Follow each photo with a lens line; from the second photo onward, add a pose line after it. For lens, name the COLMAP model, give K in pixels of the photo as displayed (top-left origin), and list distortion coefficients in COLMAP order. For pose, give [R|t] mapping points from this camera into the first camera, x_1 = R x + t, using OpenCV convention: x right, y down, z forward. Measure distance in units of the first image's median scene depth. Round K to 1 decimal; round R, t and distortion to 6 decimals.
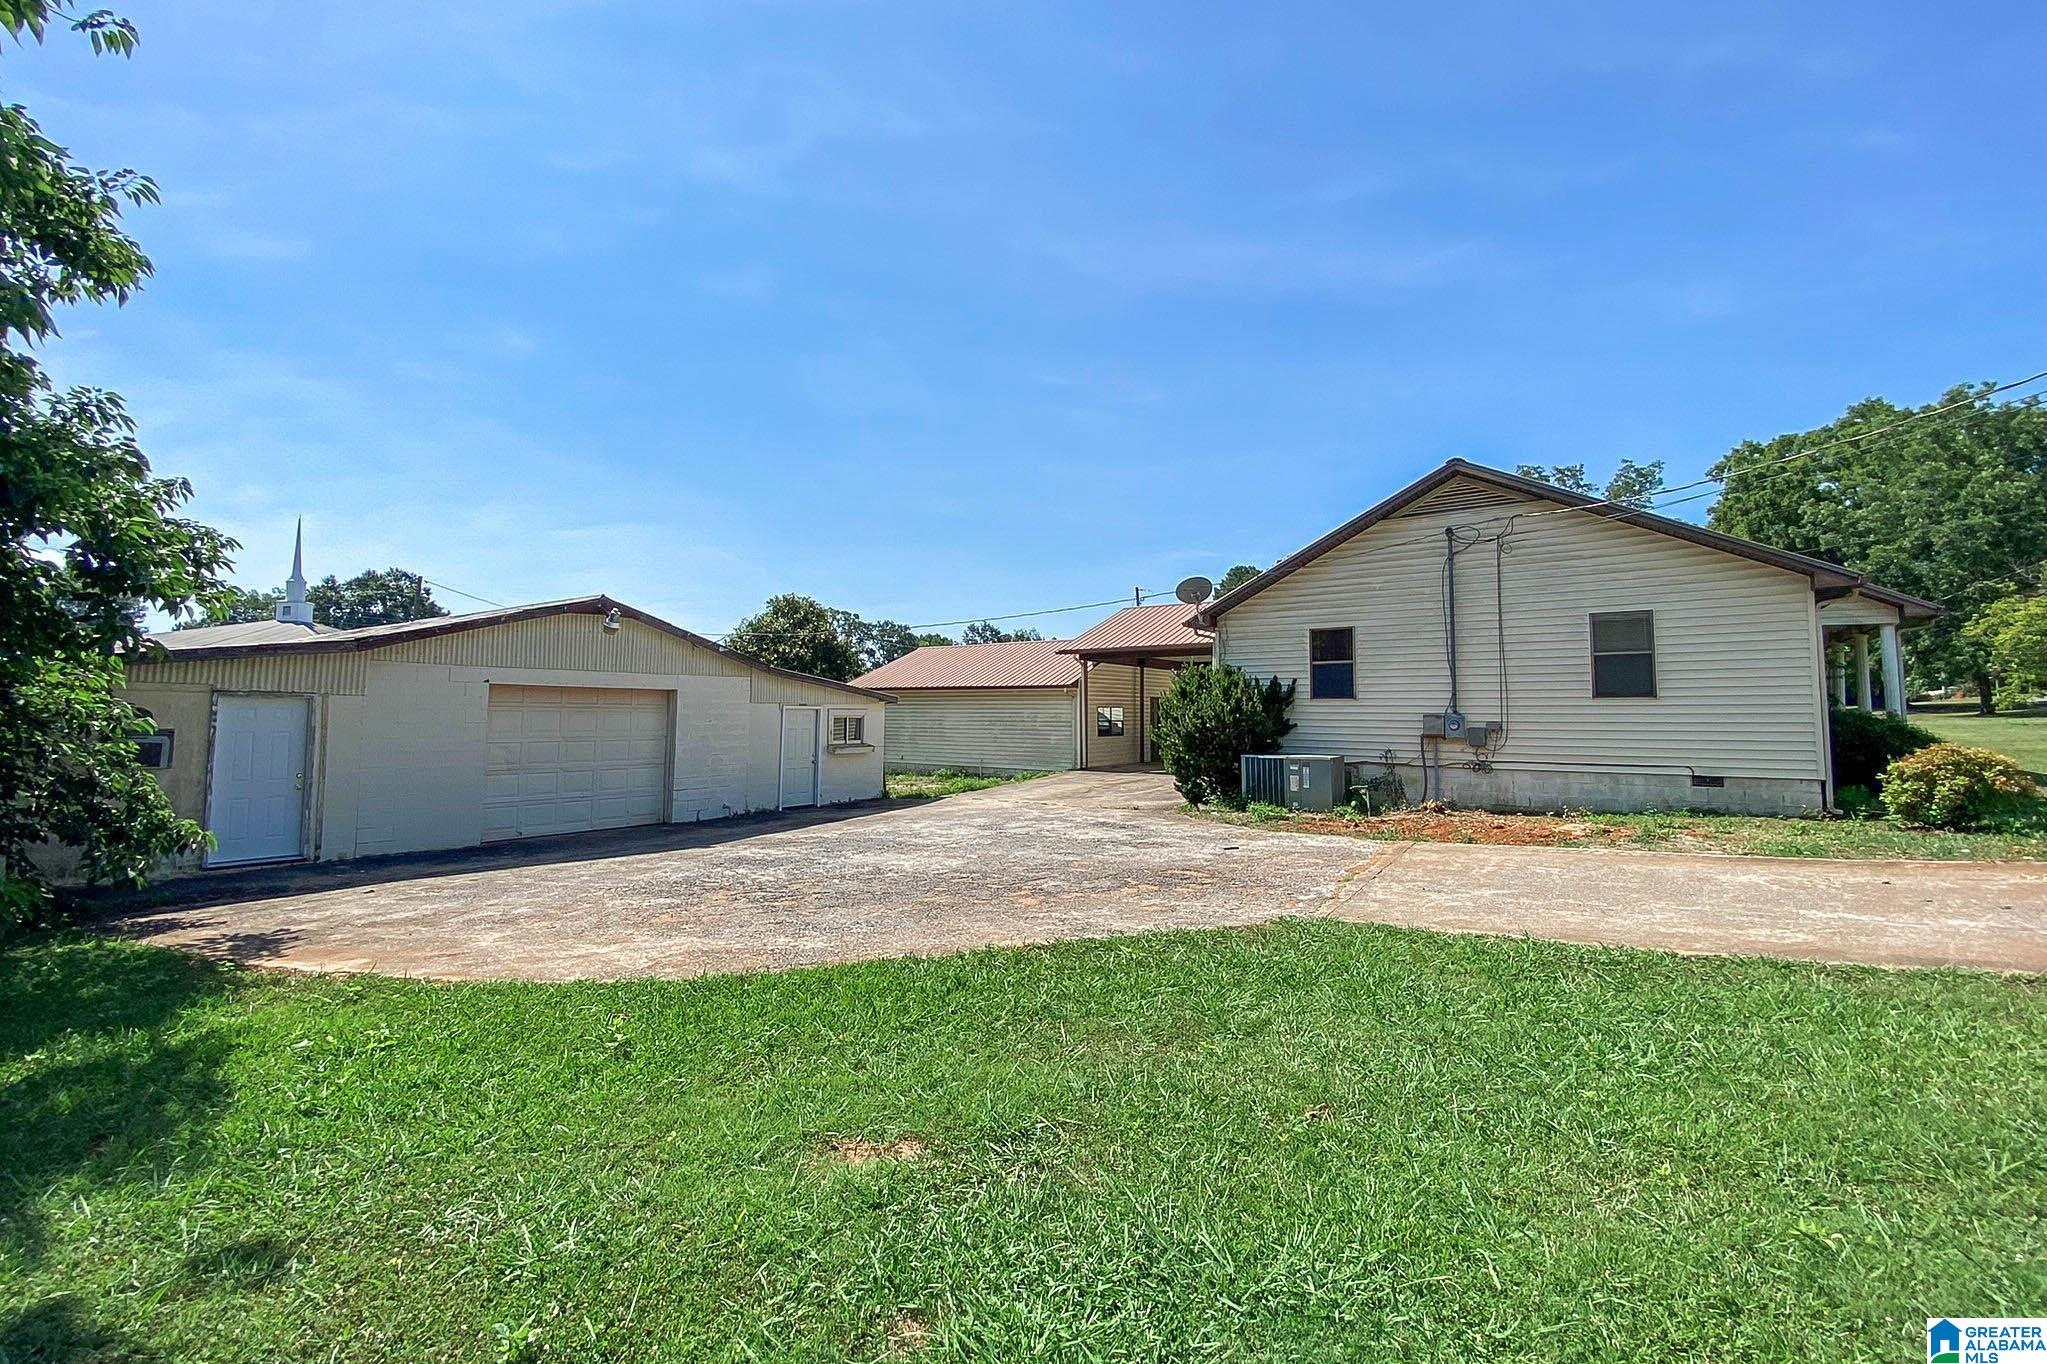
lens RADIAL K [[842.4, 0, 1024.5], [0, 842.4, 665.6], [0, 0, 1]] dist [-0.028292, -0.000506]
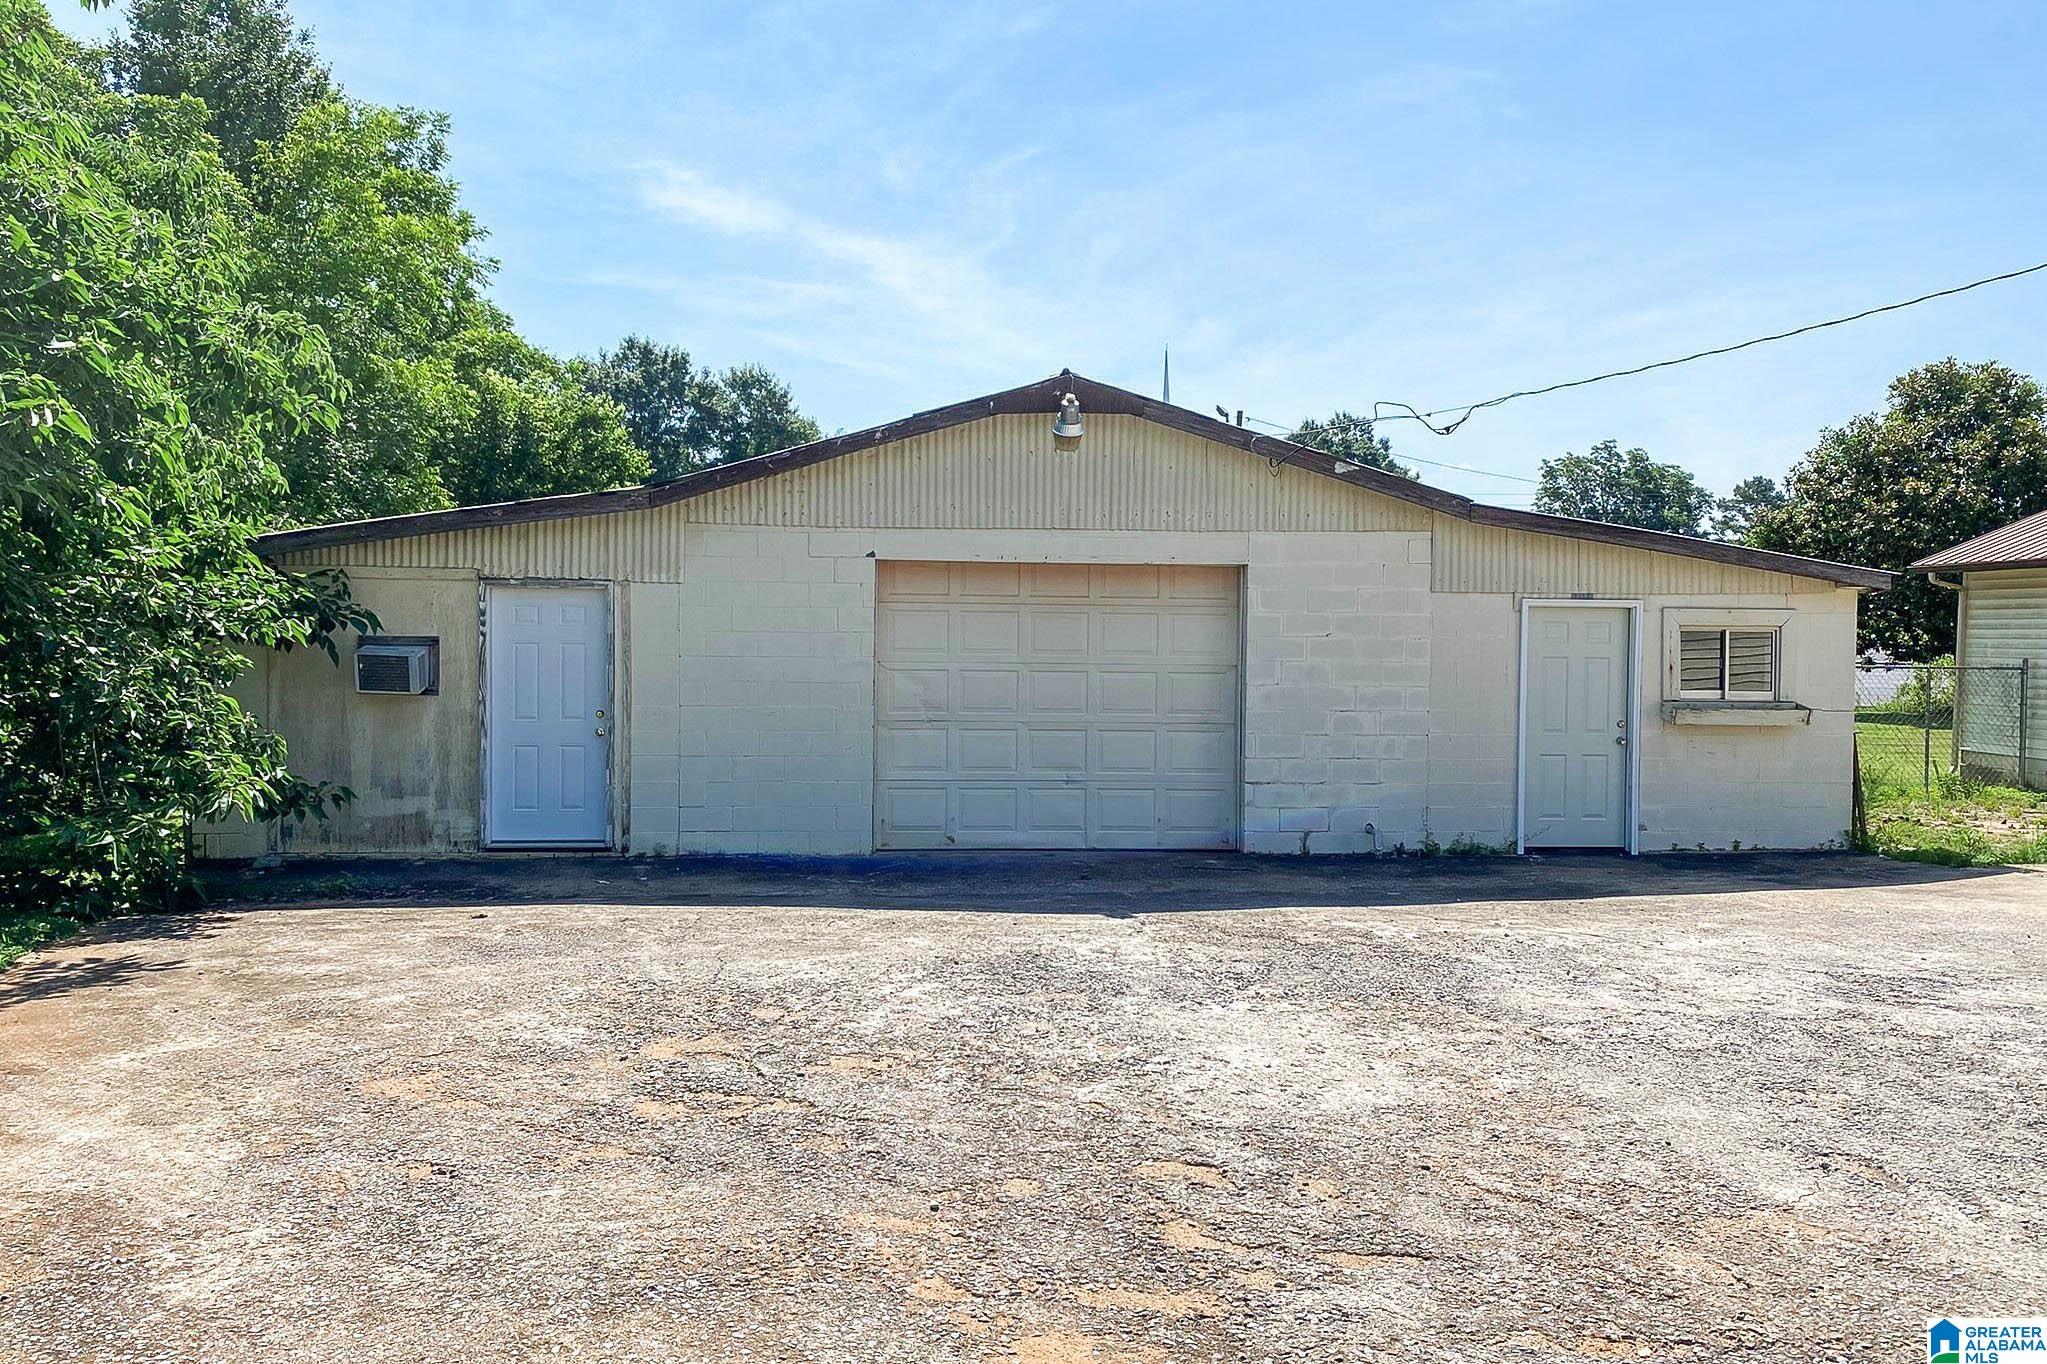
lens RADIAL K [[1543.4, 0, 1022.9], [0, 1543.4, 681.7], [0, 0, 1]] dist [0.036113, -0.002018]
pose [[0.631058, 0.026381, -0.775287, 0.162636], [0.037479, 0.997218, 0.064439, 0.033298], [0.774830, -0.069721, 0.628313, 0.370523]]
